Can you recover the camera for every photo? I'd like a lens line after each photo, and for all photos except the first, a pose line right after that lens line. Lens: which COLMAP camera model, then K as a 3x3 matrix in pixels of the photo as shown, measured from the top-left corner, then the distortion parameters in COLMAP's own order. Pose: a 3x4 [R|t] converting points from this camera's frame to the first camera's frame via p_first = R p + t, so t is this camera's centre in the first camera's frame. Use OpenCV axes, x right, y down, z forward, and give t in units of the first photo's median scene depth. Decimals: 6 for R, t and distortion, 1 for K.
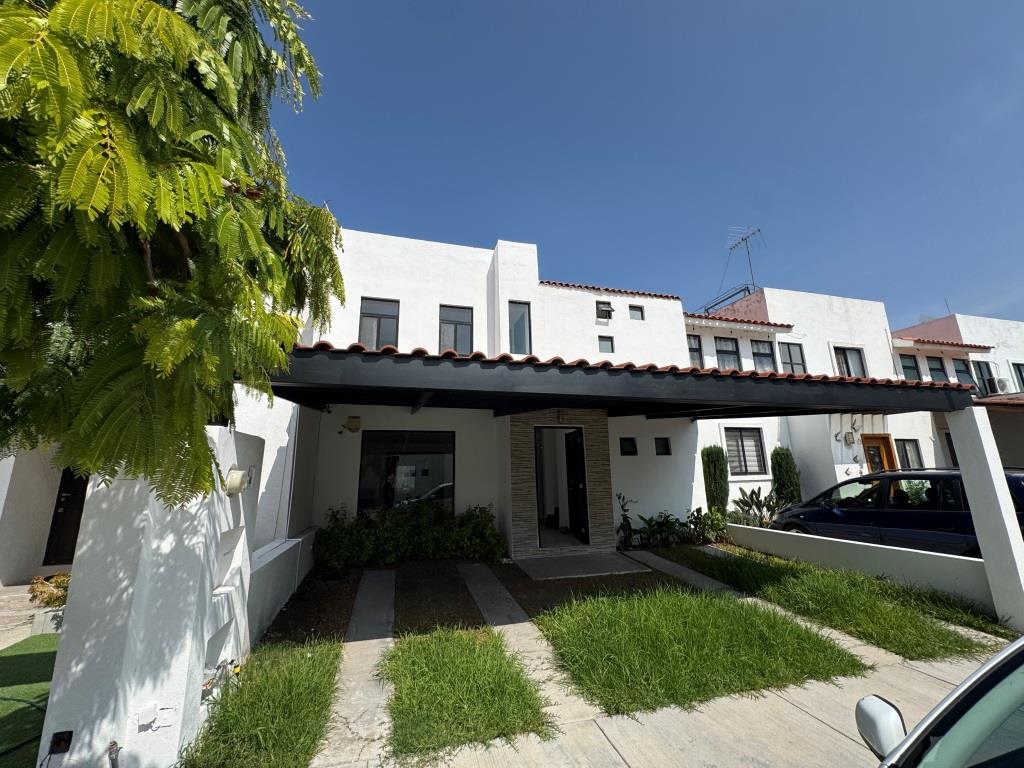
lens RADIAL K [[406.4, 0, 512.7], [0, 406.4, 382.2], [0, 0, 1]] dist [-0.001672, 0.000471]
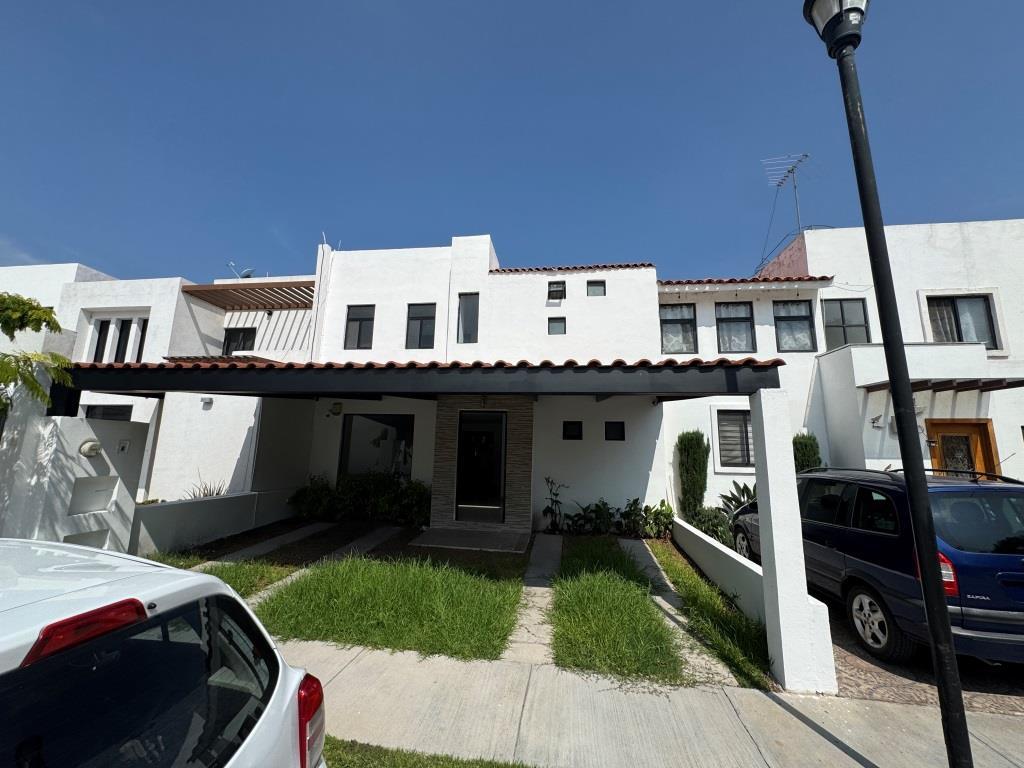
lens RADIAL K [[406.4, 0, 512.7], [0, 406.4, 382.2], [0, 0, 1]] dist [-0.001672, 0.000471]
pose [[0.915981, -0.030567, -0.400056, 0.510961], [0.050317, 0.997973, 0.038957, -0.001710], [0.398054, -0.055814, 0.915662, 0.057054]]
